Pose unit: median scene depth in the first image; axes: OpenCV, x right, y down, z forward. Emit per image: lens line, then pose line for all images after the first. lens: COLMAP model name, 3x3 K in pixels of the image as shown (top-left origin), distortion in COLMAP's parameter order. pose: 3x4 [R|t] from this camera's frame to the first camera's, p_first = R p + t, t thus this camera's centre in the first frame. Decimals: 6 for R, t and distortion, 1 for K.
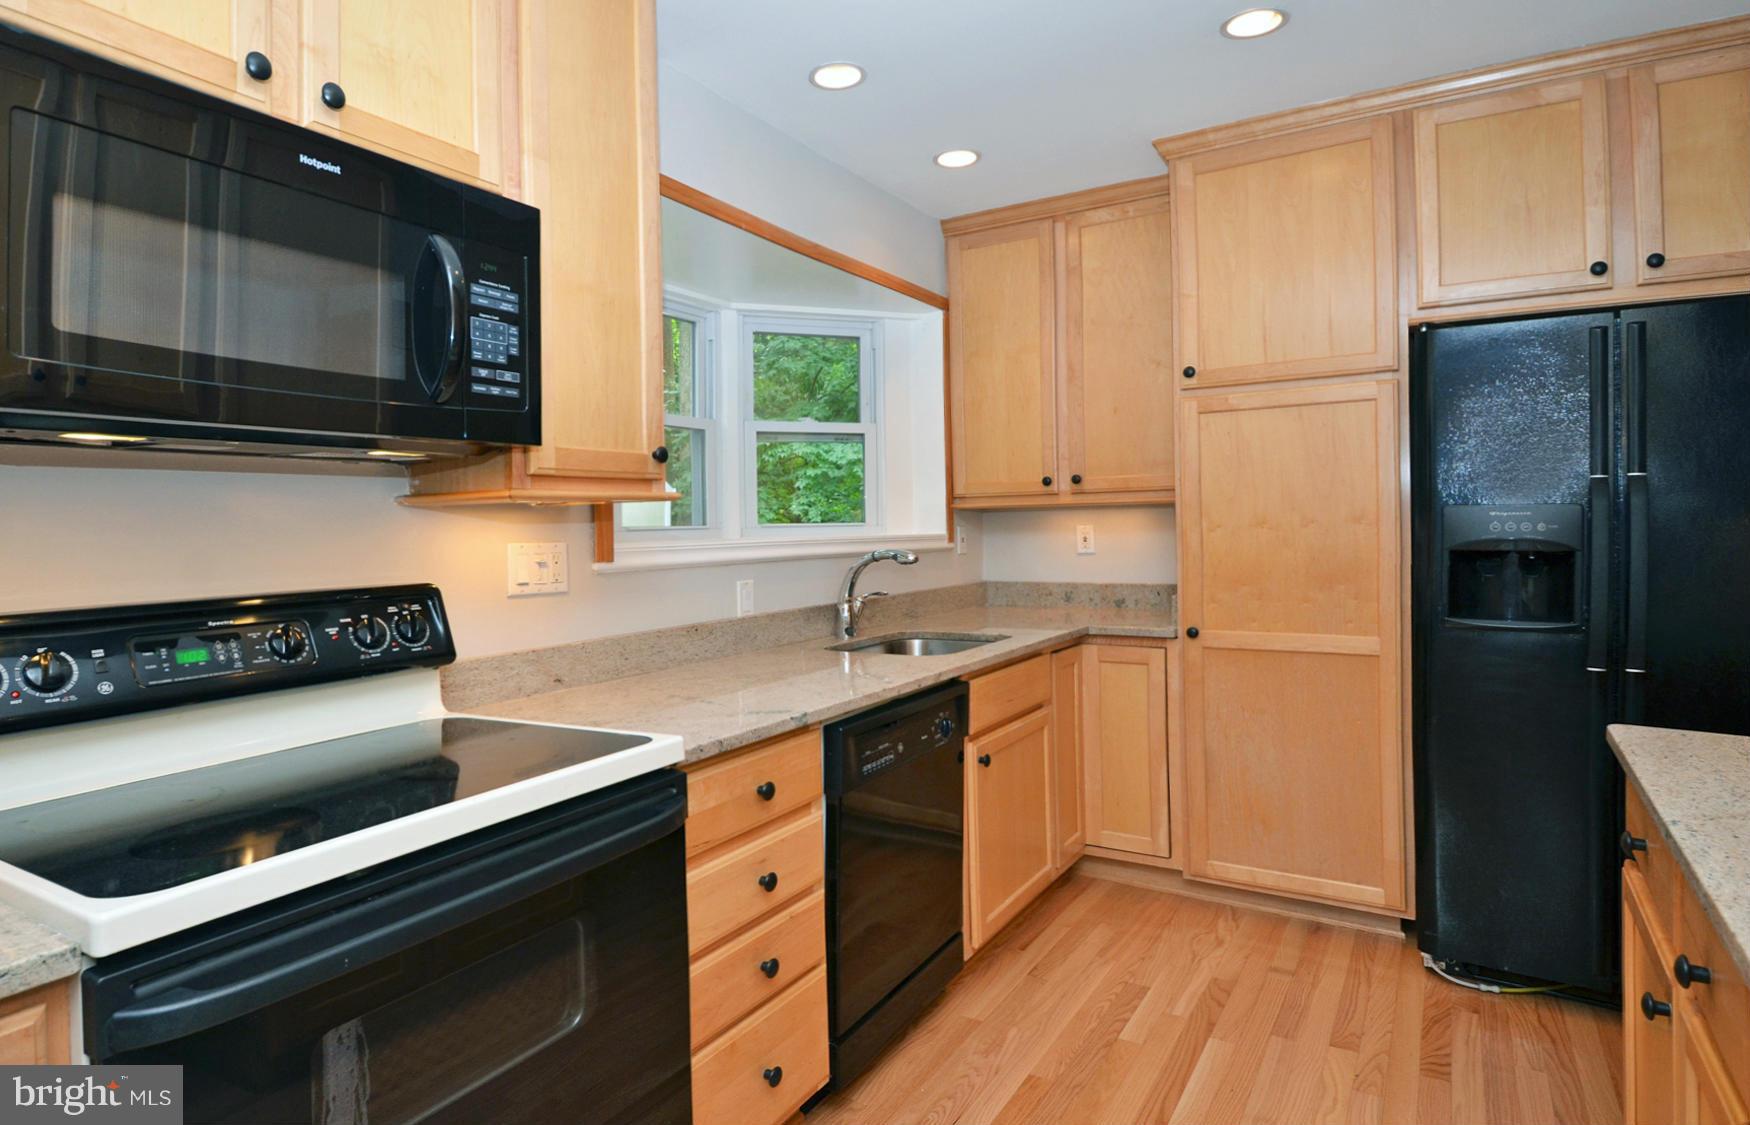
lens RADIAL K [[947.5, 0, 875.0], [0, 947.5, 562.5], [0, 0, 1]] dist [0.003988, -0.000108]
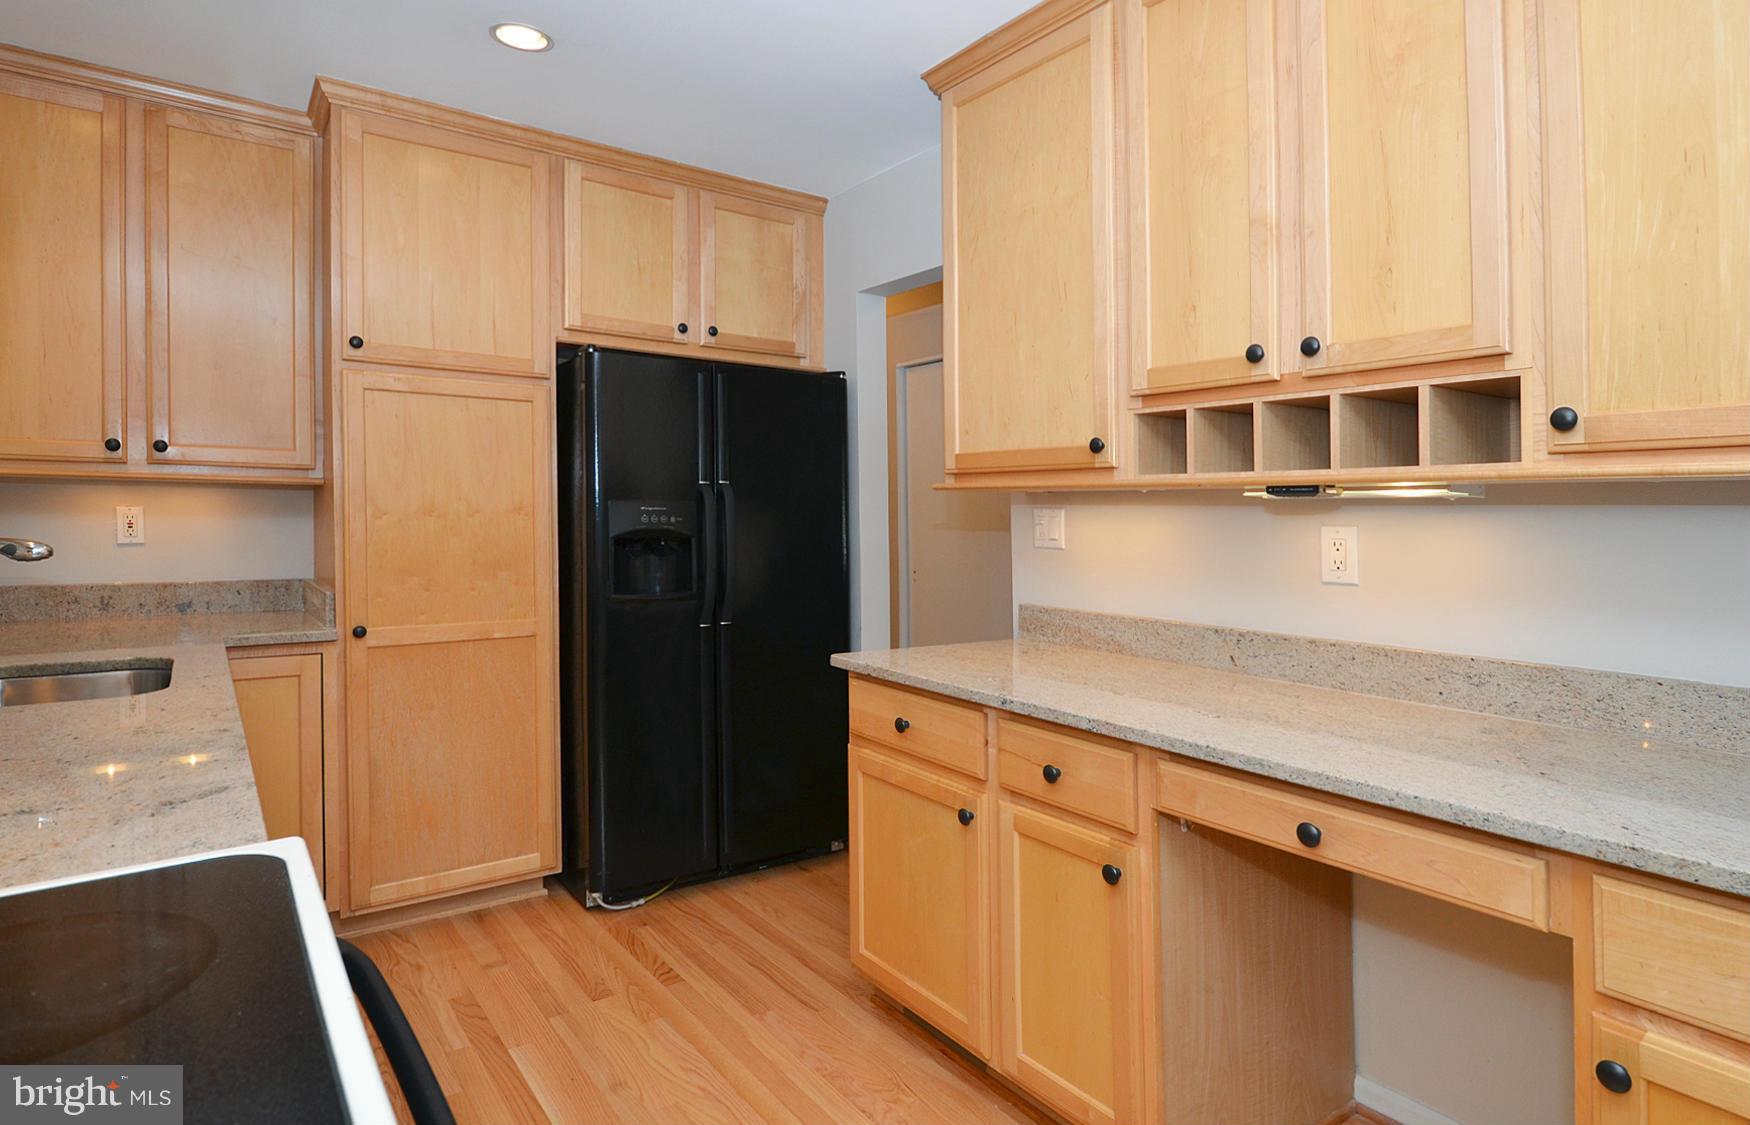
lens RADIAL K [[945.3, 0, 883.2], [0, 945.3, 483.3], [0, 0, 1]] dist [0.005681, 0.000246]
pose [[0.380062, 0.047672, 0.923732, -0.355227], [0.014173, 0.998254, -0.057349, -0.008735], [-0.924852, 0.034888, 0.378722, 0.232052]]
